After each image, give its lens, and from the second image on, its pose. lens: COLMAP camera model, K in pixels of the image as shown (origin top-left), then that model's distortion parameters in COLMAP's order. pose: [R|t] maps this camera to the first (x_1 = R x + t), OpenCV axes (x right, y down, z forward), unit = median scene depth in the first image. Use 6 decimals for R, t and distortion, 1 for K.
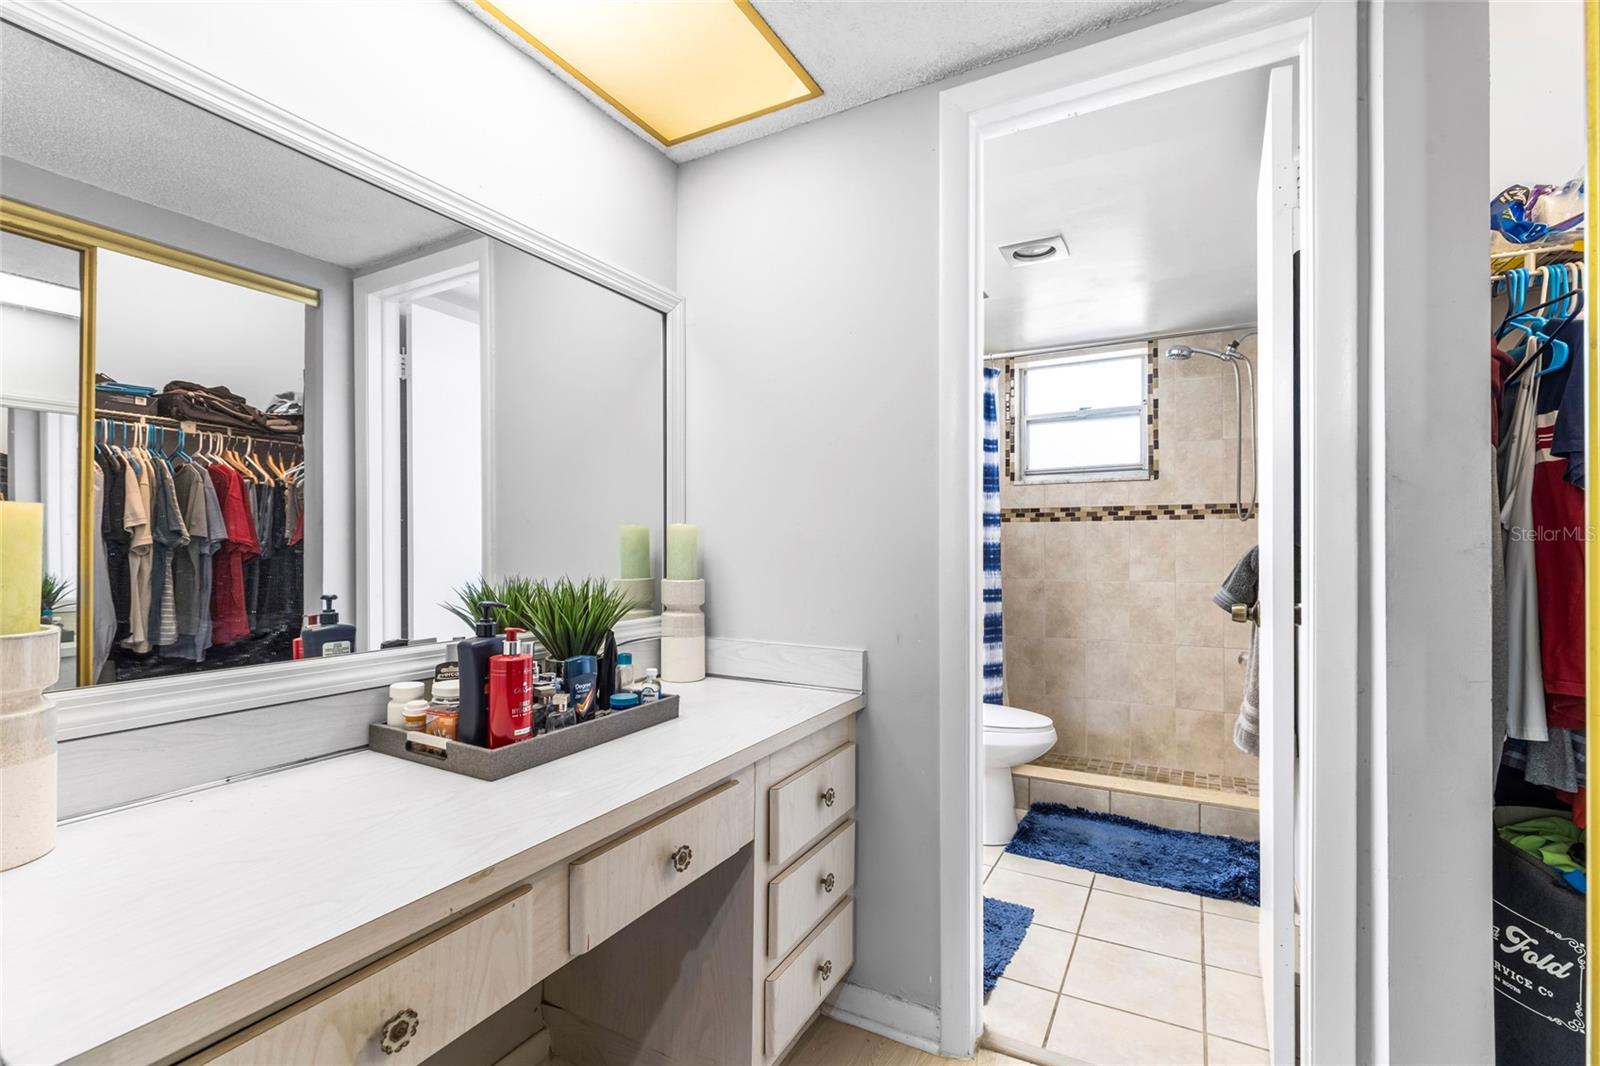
lens RADIAL K [[729.2, 0, 805.8], [0, 729.2, 545.7], [0, 0, 1]] dist [0.005604, -0.001405]
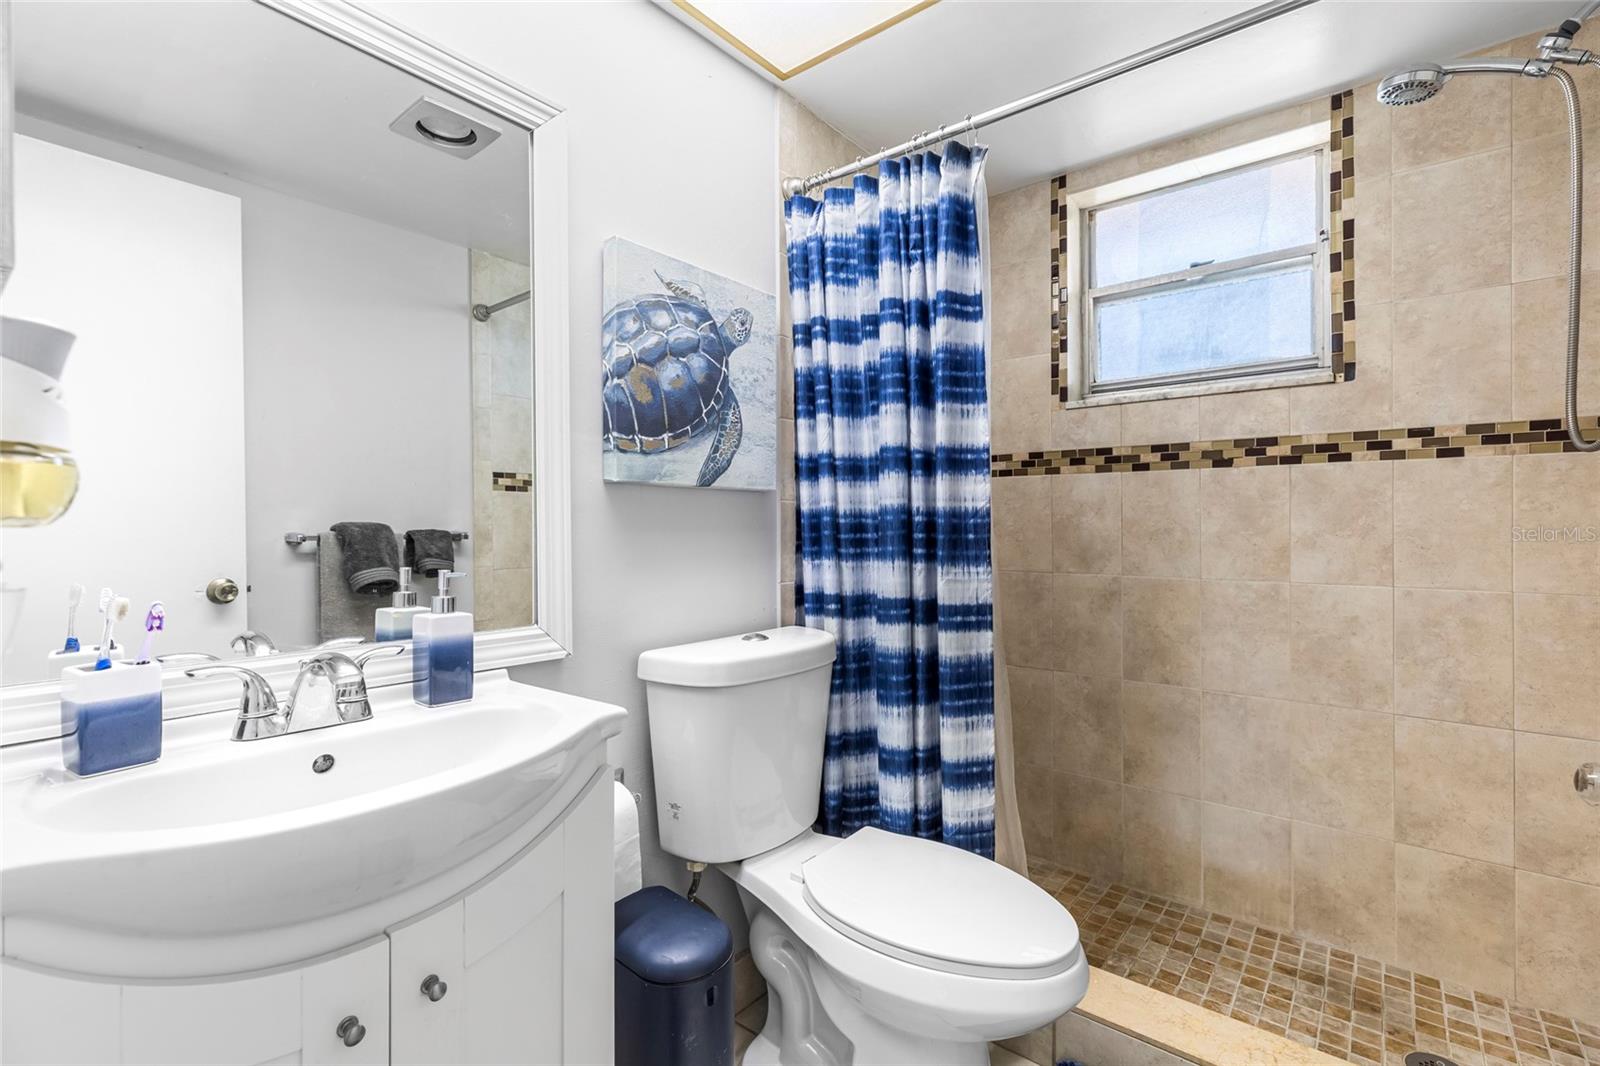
lens RADIAL K [[729.2, 0, 794.2], [0, 729.2, 523.5], [0, 0, 1]] dist [0.005604, -0.001405]
pose [[0.982423, -0.004081, -0.186623, 0.197246], [0.005269, 0.999969, 0.005872, 0.002176], [0.186593, -0.006752, 0.982414, 0.431523]]
